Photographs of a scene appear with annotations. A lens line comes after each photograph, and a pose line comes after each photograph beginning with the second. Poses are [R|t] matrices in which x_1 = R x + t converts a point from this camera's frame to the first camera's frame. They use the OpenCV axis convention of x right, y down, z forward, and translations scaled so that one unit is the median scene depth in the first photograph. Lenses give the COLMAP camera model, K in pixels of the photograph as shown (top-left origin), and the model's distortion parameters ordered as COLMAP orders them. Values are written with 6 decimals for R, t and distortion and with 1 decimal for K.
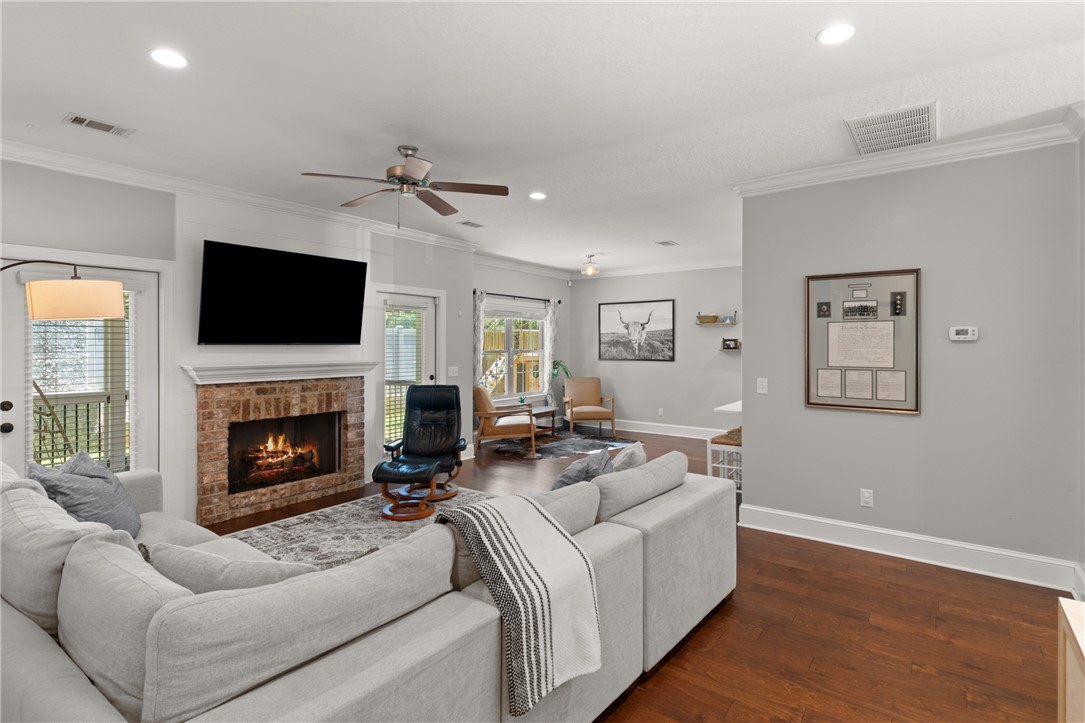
lens RADIAL K [[520.9, 0, 542.1], [0, 520.9, 344.8], [0, 0, 1]] dist [0.000632, 0.000180]
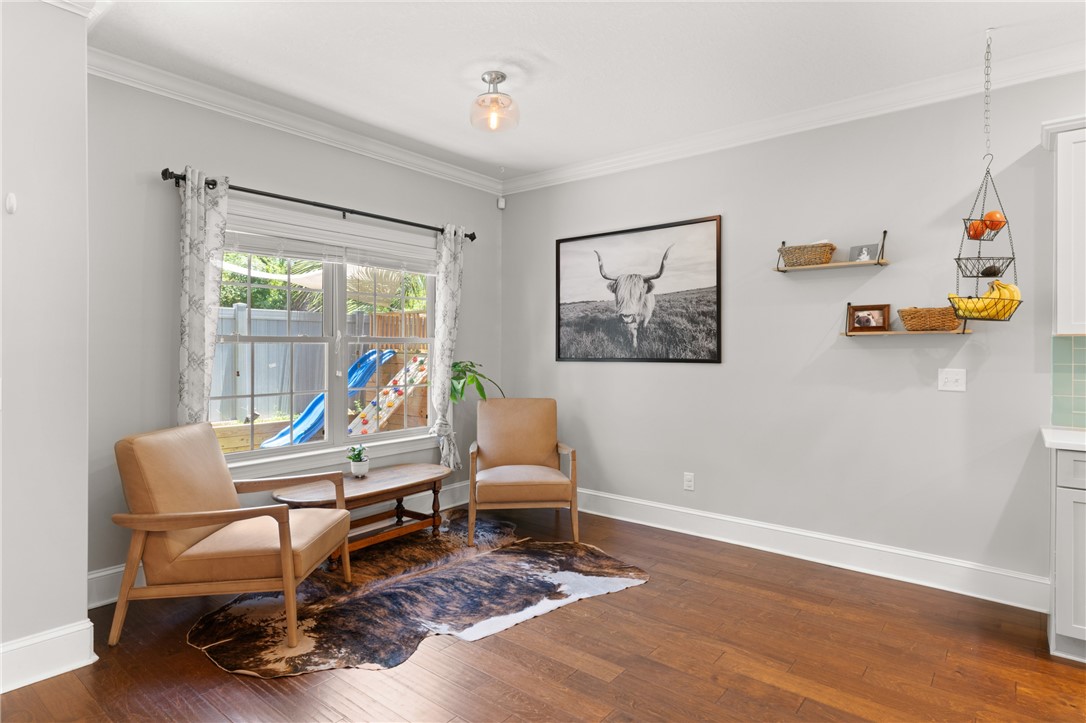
lens RADIAL K [[592.4, 0, 547.9], [0, 592.4, 345.6], [0, 0, 1]] dist [0.003230, 0.000555]
pose [[0.999660, 0.000633, -0.026062, 0.126633], [-0.000710, 0.999995, -0.002970, 0.018911], [0.026060, 0.002987, 0.999656, 0.518543]]
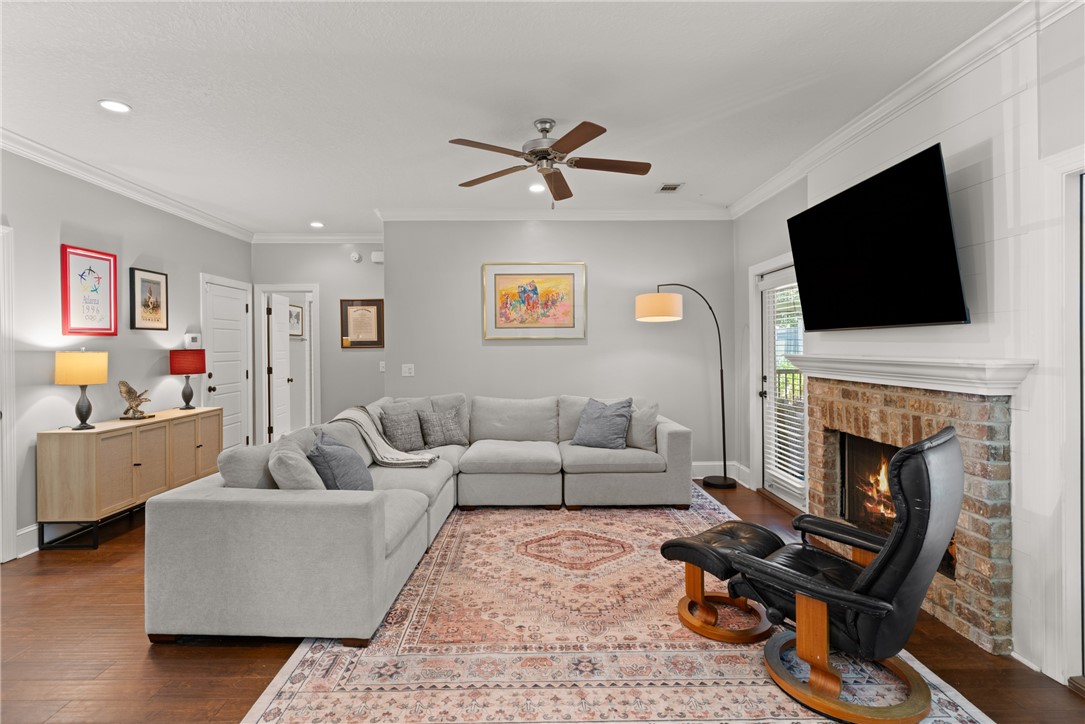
lens RADIAL K [[520.9, 0, 542.1], [0, 520.9, 345.3], [0, 0, 1]] dist [0.000632, 0.000180]
pose [[-0.773568, 0.002863, -0.633707, 0.137389], [0.005140, 0.999985, -0.001756, 0.010838], [0.633693, -0.004616, -0.773571, 0.700373]]
